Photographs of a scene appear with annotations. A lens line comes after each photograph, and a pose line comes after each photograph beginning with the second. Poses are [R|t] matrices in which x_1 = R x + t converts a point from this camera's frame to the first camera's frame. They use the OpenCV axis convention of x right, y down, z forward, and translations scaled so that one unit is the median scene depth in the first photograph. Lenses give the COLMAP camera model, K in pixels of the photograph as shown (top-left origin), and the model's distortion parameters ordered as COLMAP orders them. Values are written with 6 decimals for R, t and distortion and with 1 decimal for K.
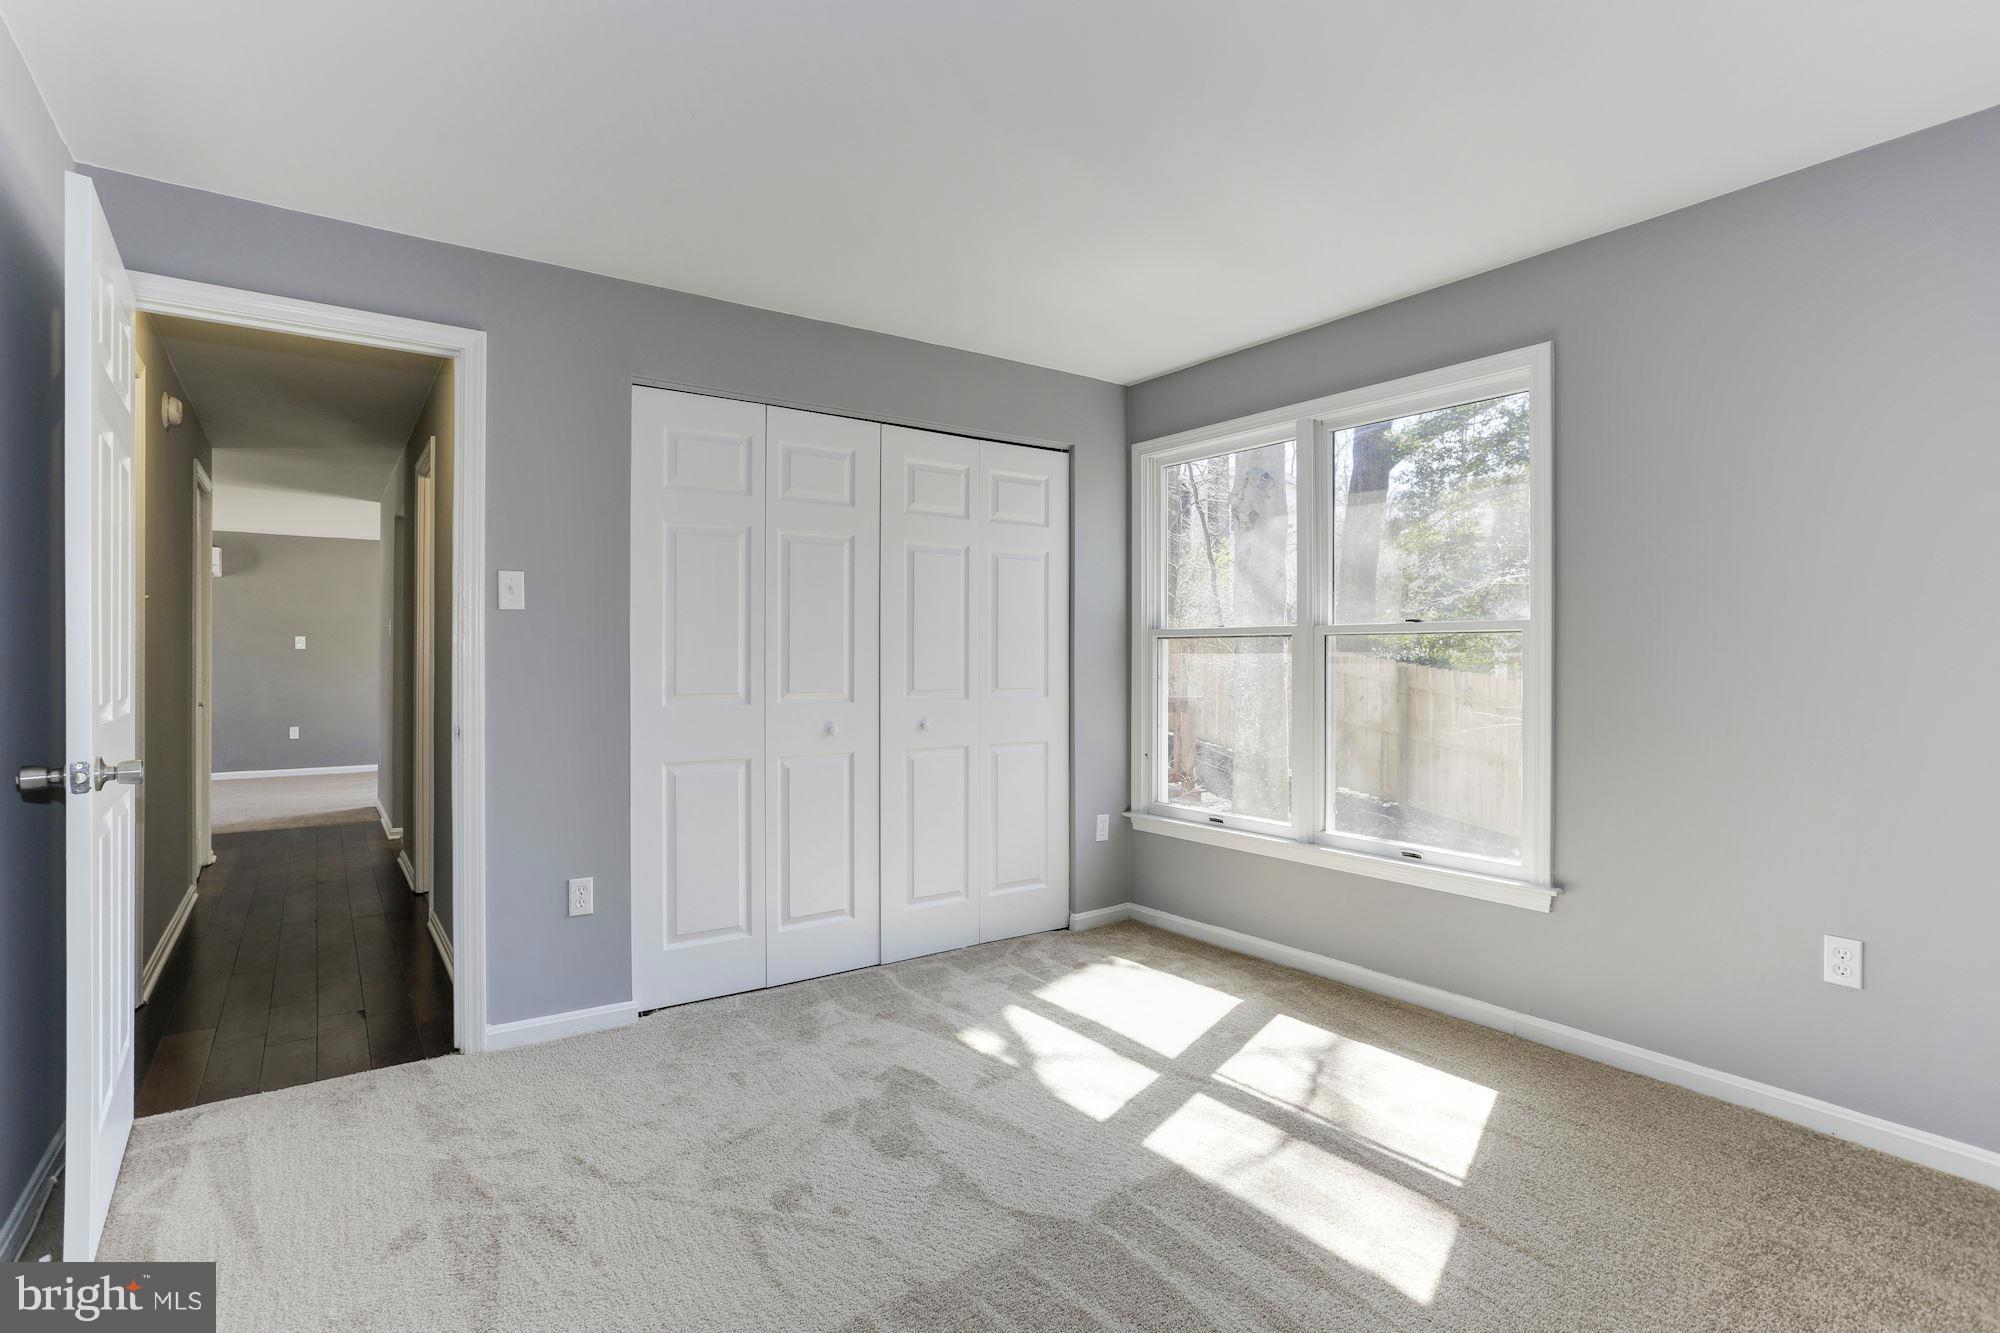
lens RADIAL K [[977.2, 0, 1012.3], [0, 977.2, 674.0], [0, 0, 1]] dist [-0.025248, 0.009341]
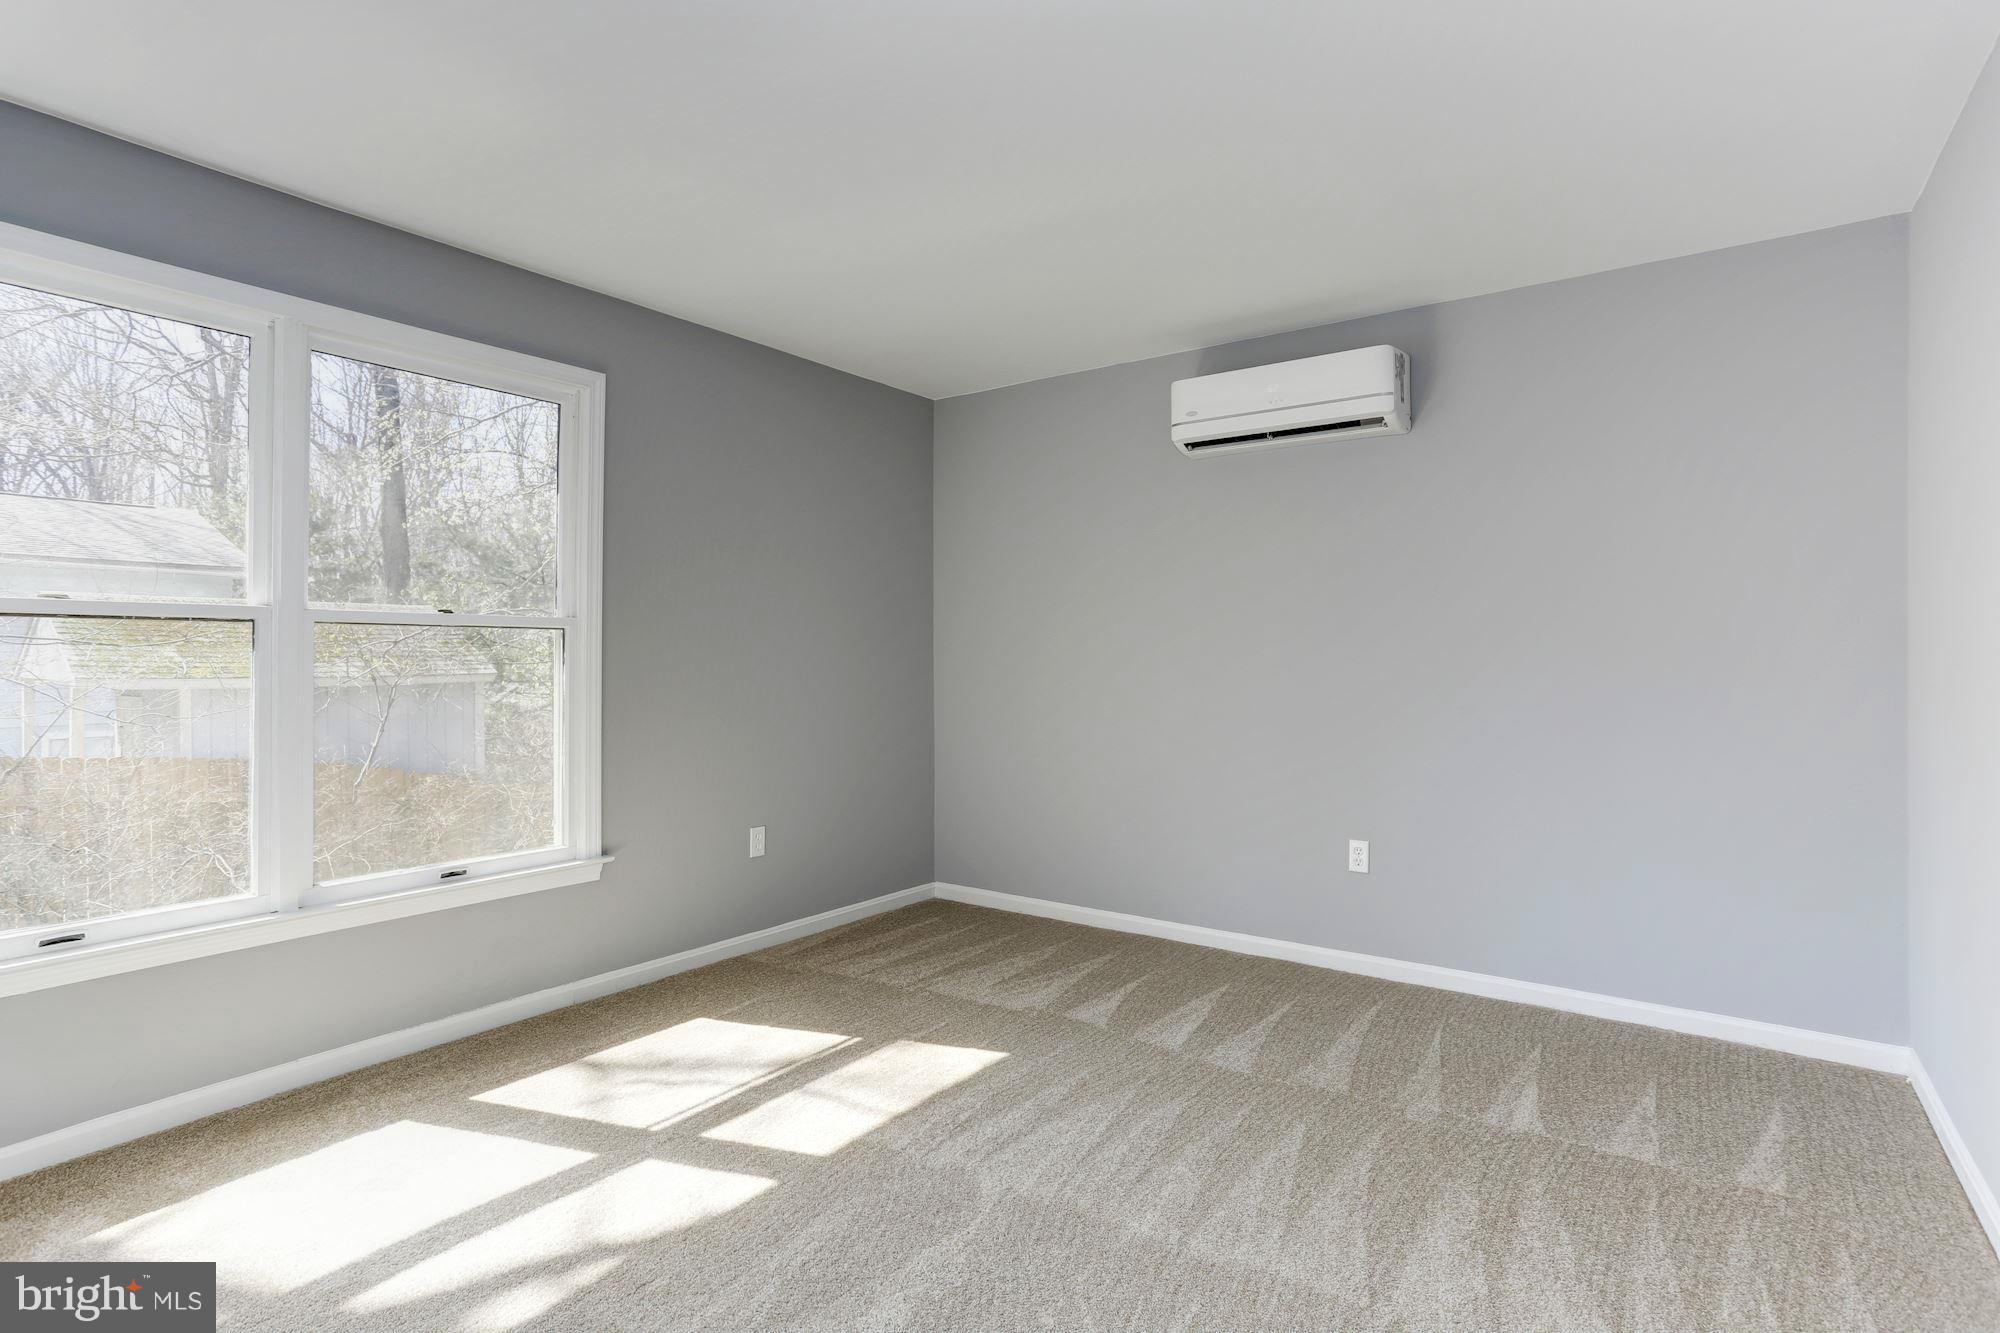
lens RADIAL K [[977.2, 0, 1003.5], [0, 977.2, 645.8], [0, 0, 1]] dist [-0.025248, 0.009341]
pose [[-0.295249, 0.004703, 0.955409, -0.684727], [0.011423, 0.999934, -0.001392, -0.020677], [-0.955352, 0.010503, -0.295283, 0.890752]]
